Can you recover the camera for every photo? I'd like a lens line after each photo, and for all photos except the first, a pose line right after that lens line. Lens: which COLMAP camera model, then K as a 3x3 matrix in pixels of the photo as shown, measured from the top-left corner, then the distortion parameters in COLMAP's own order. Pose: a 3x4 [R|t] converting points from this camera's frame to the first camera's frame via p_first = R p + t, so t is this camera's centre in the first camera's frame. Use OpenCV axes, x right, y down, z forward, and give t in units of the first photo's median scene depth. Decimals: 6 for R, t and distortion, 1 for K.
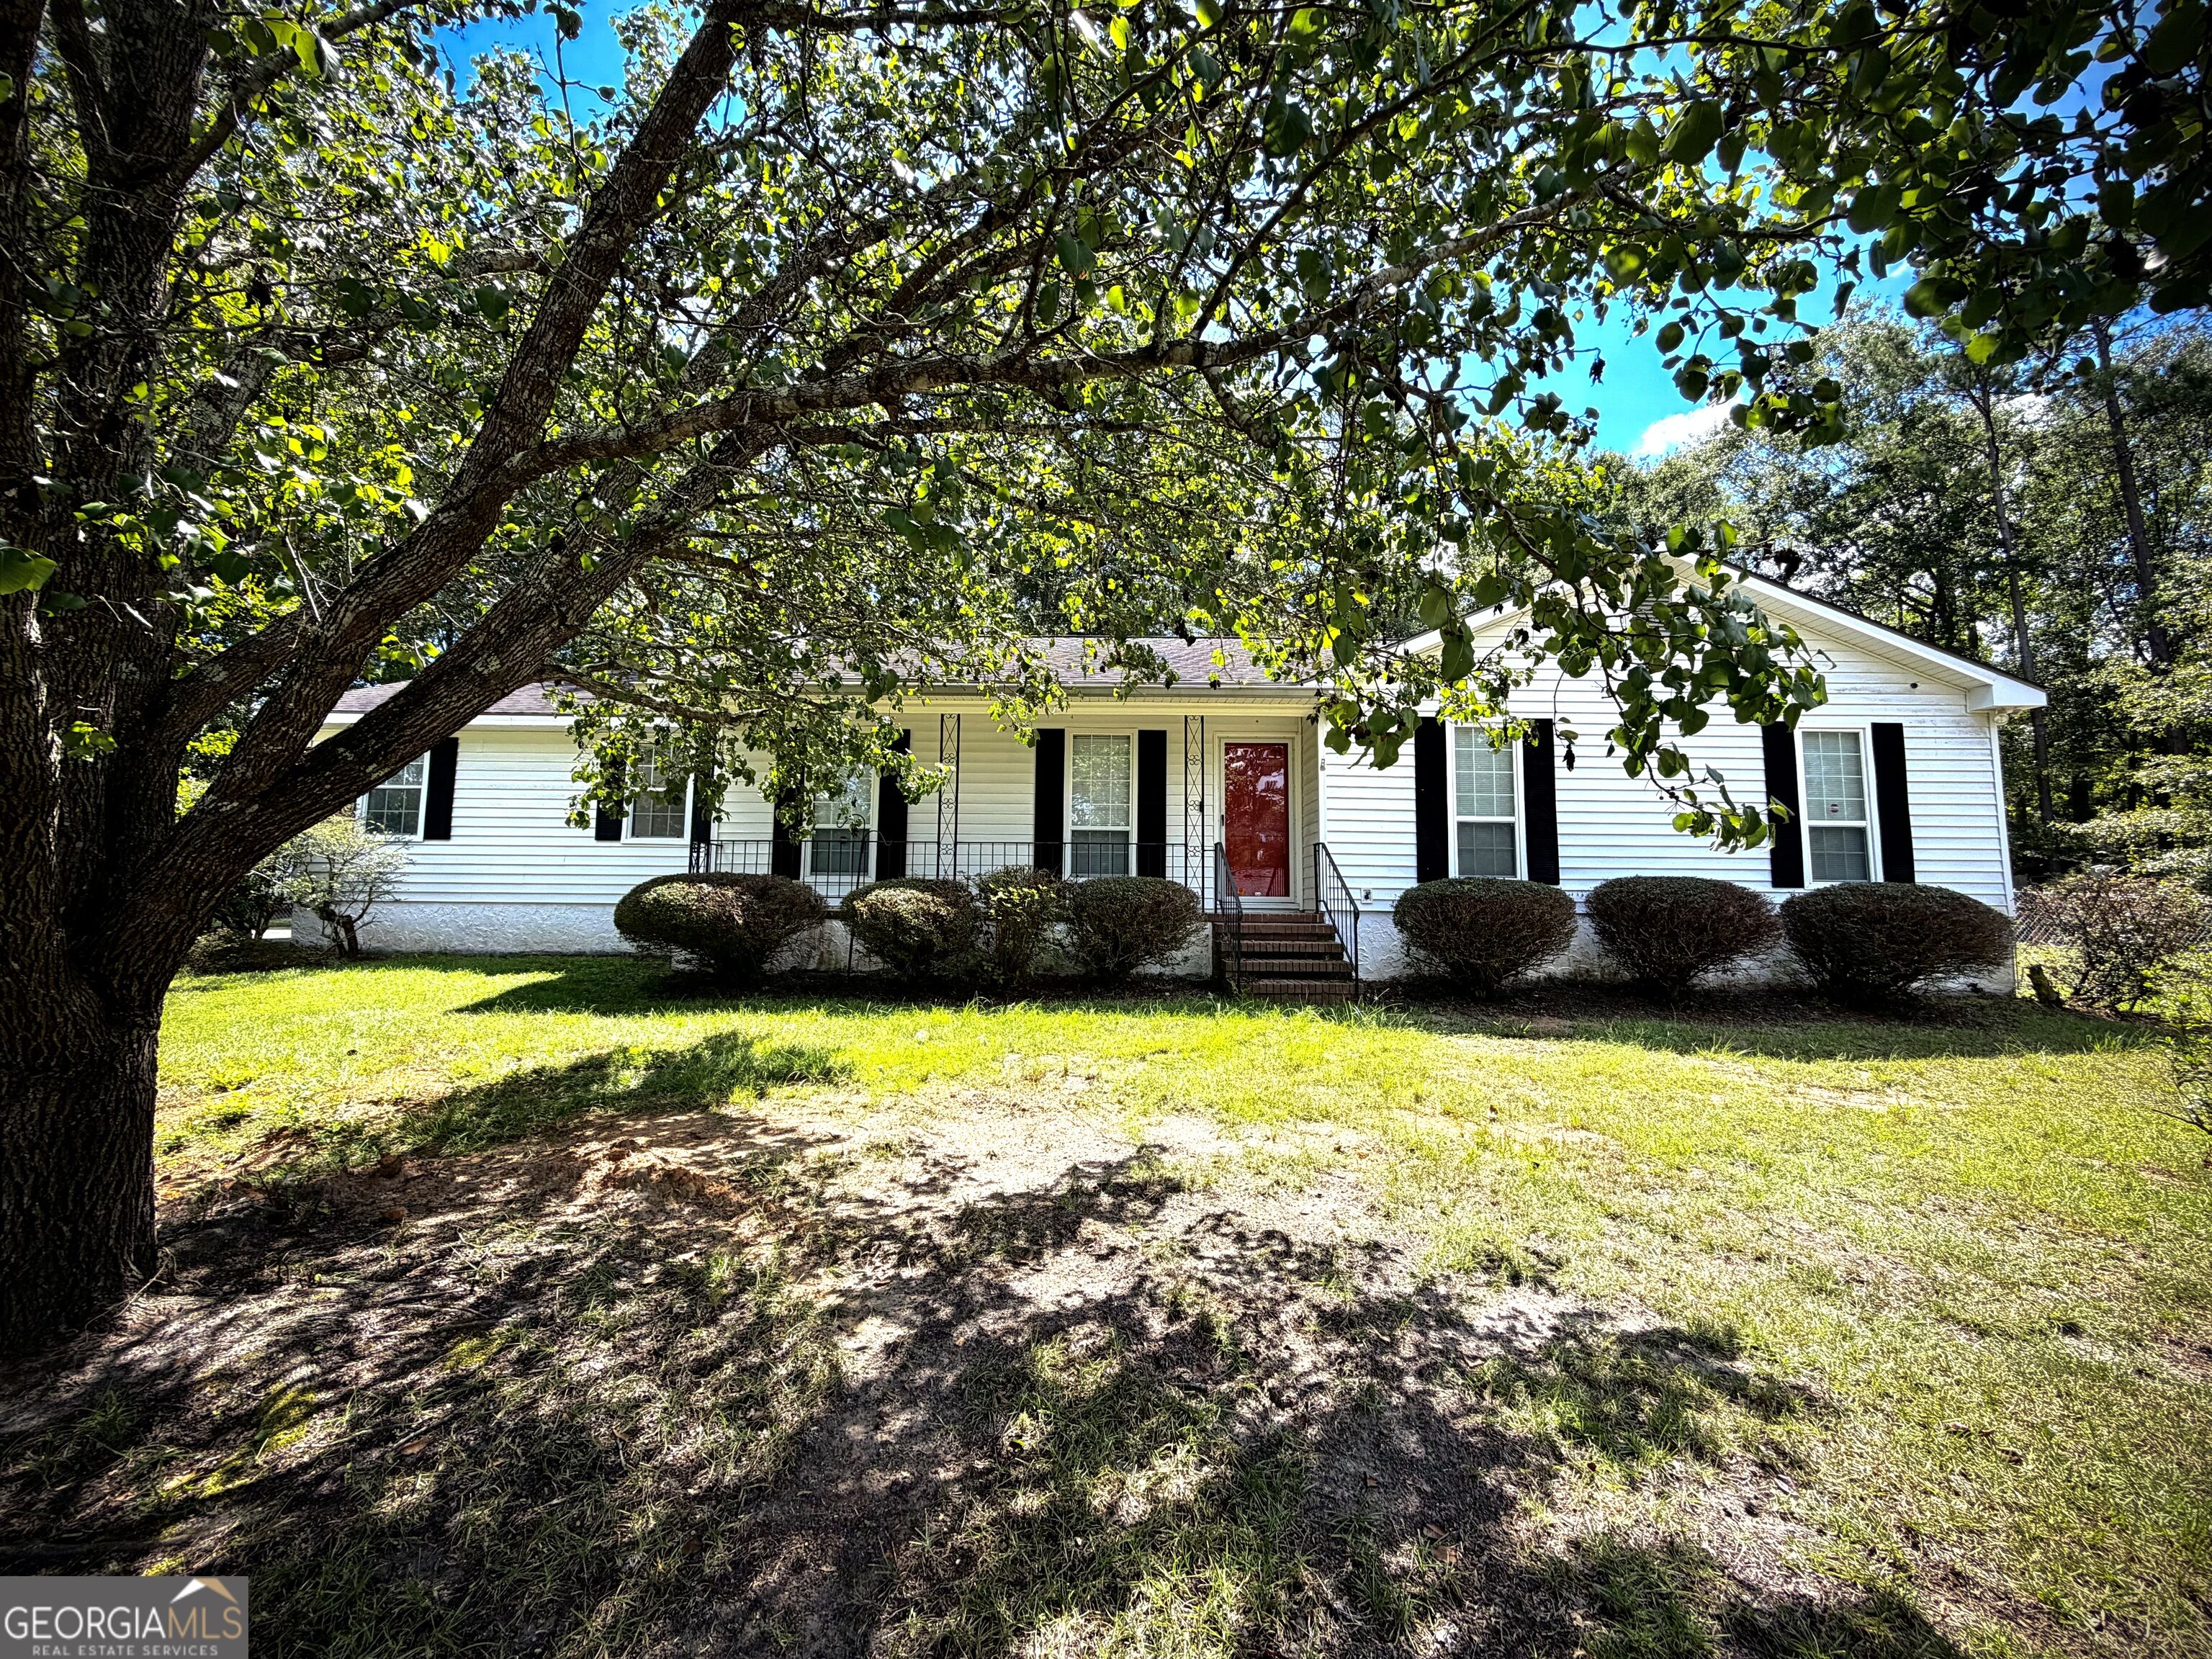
lens RADIAL K [[885.6, 0, 1102.8], [0, 885.6, 825.7], [0, 0, 1]] dist [0.001740, -0.000480]
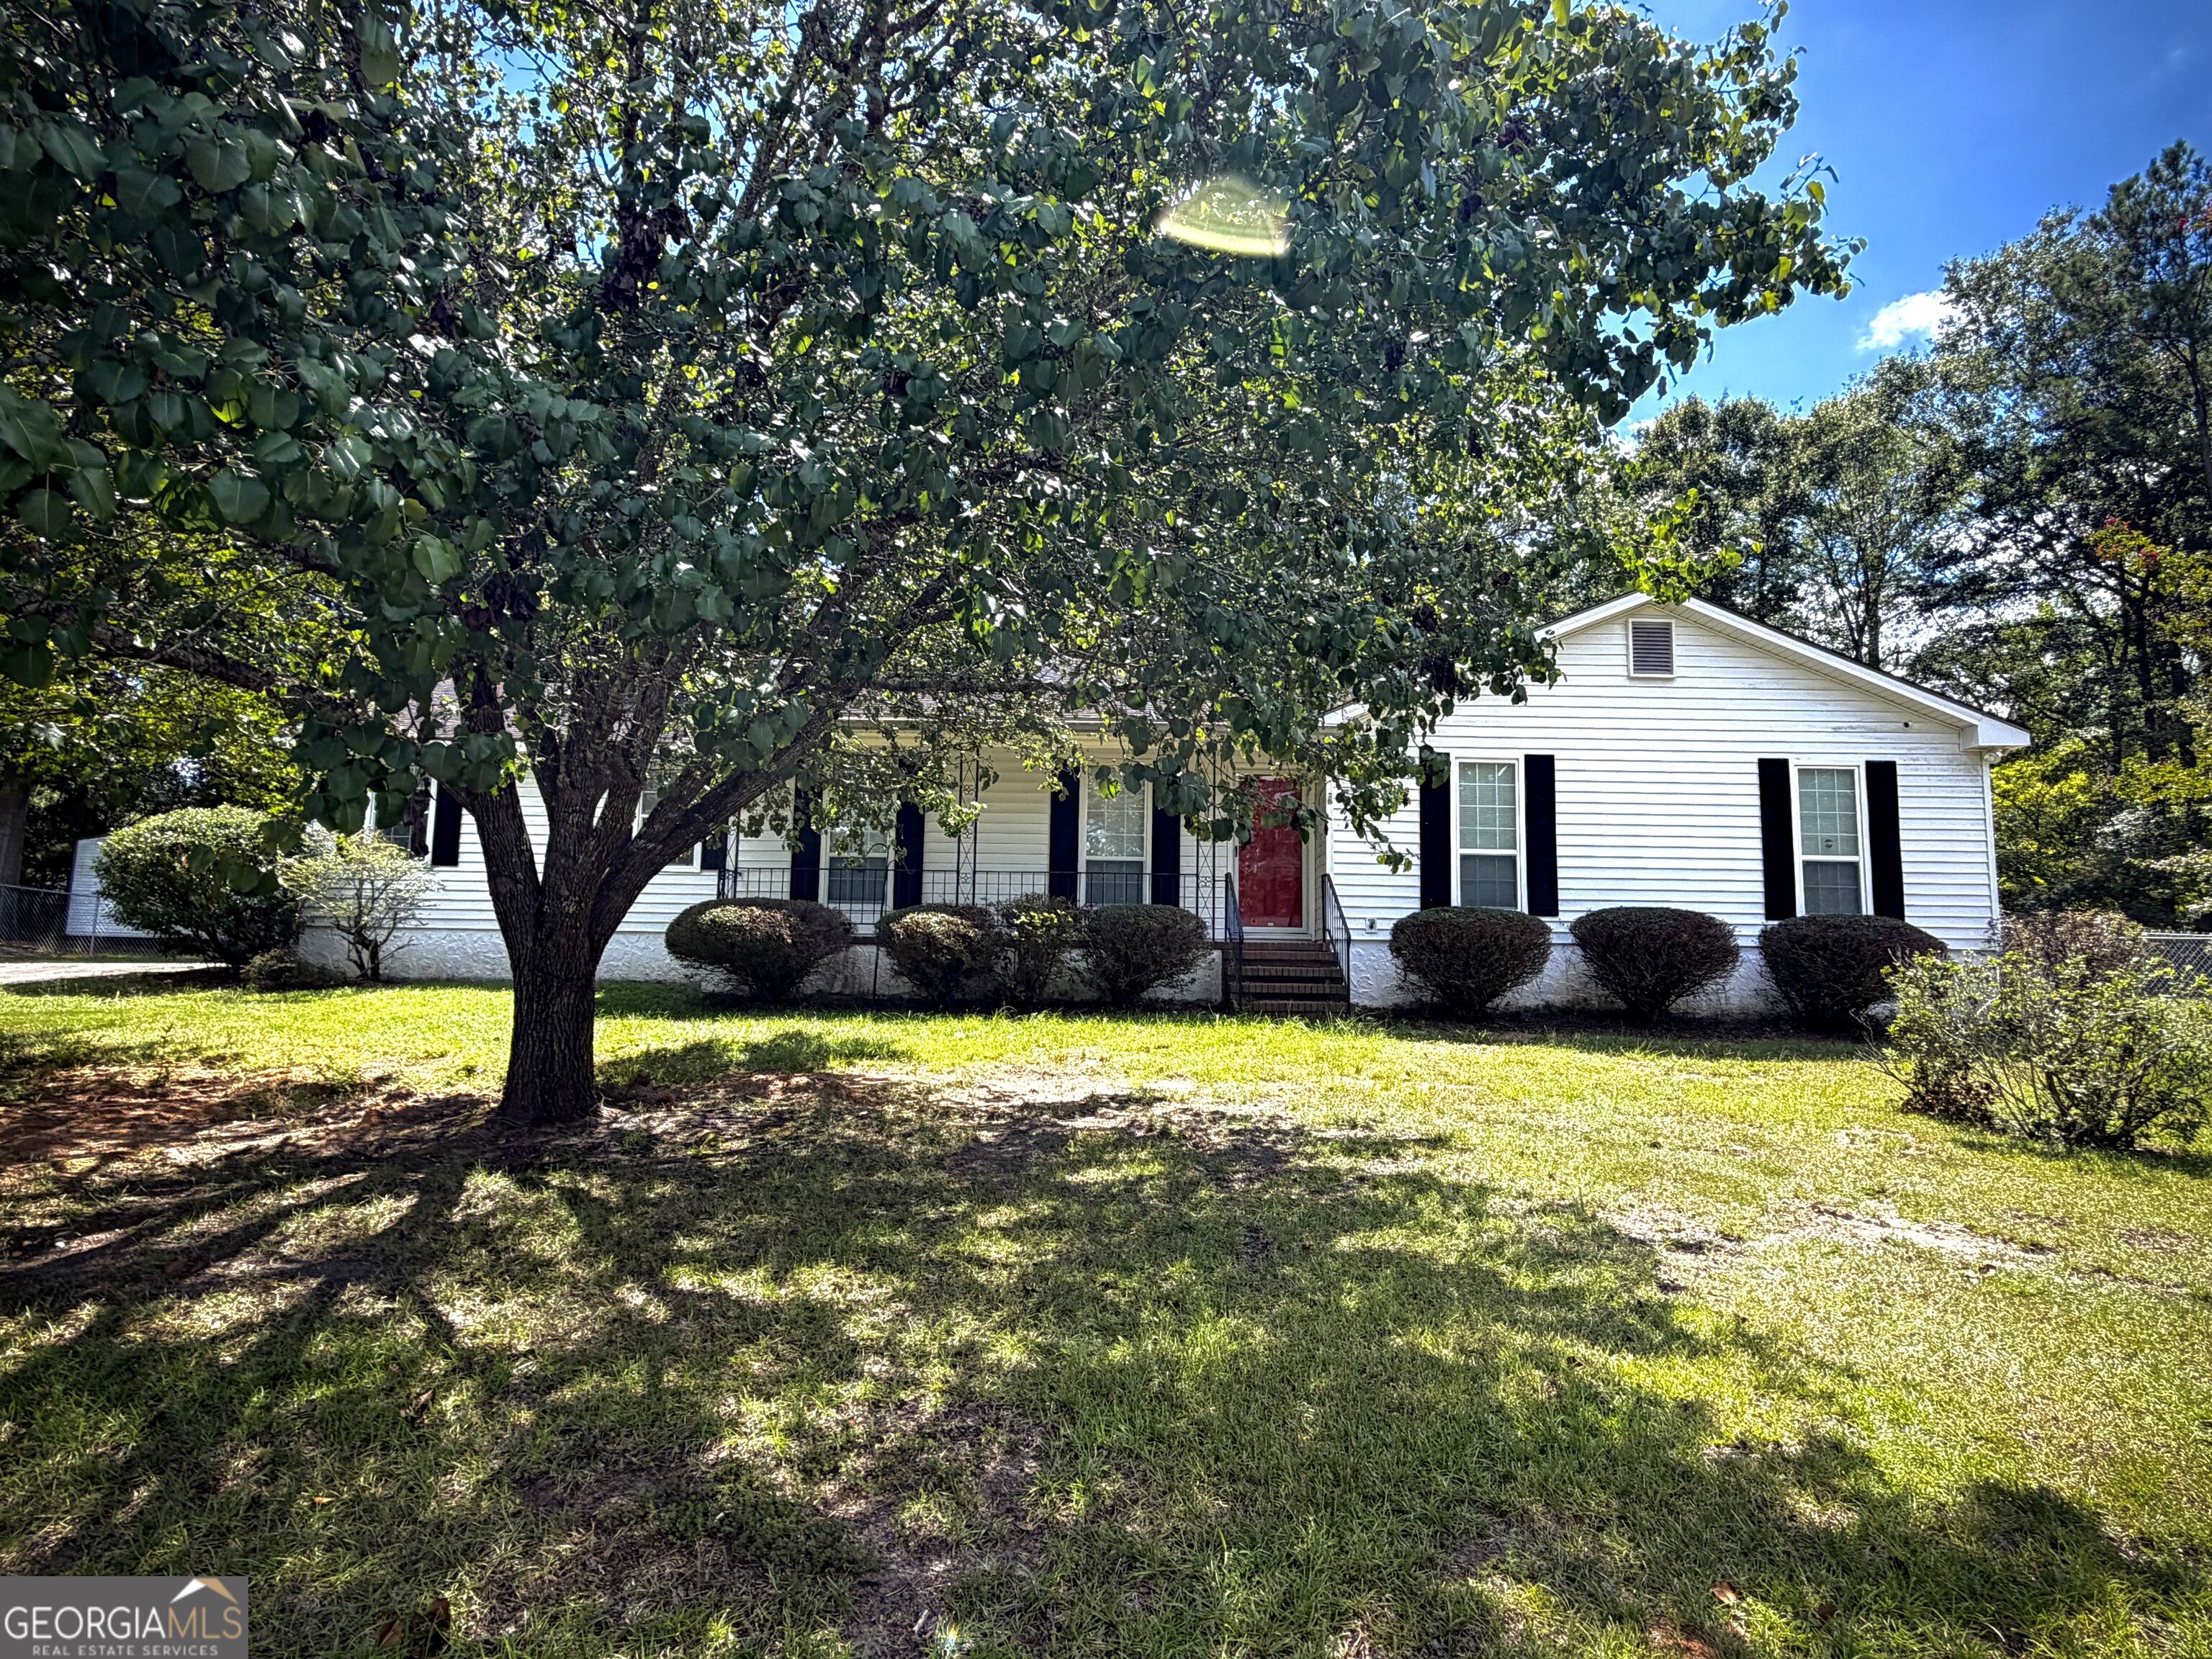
lens RADIAL K [[1225.3, 0, 1108.5], [0, 1225.3, 836.2], [0, 0, 1]] dist [-0.002541, -0.000106]
pose [[0.999917, 0.006062, -0.011374, 0.006260], [-0.006213, 0.999892, -0.013336, -0.004123], [0.011292, 0.013405, 0.999846, -0.431304]]
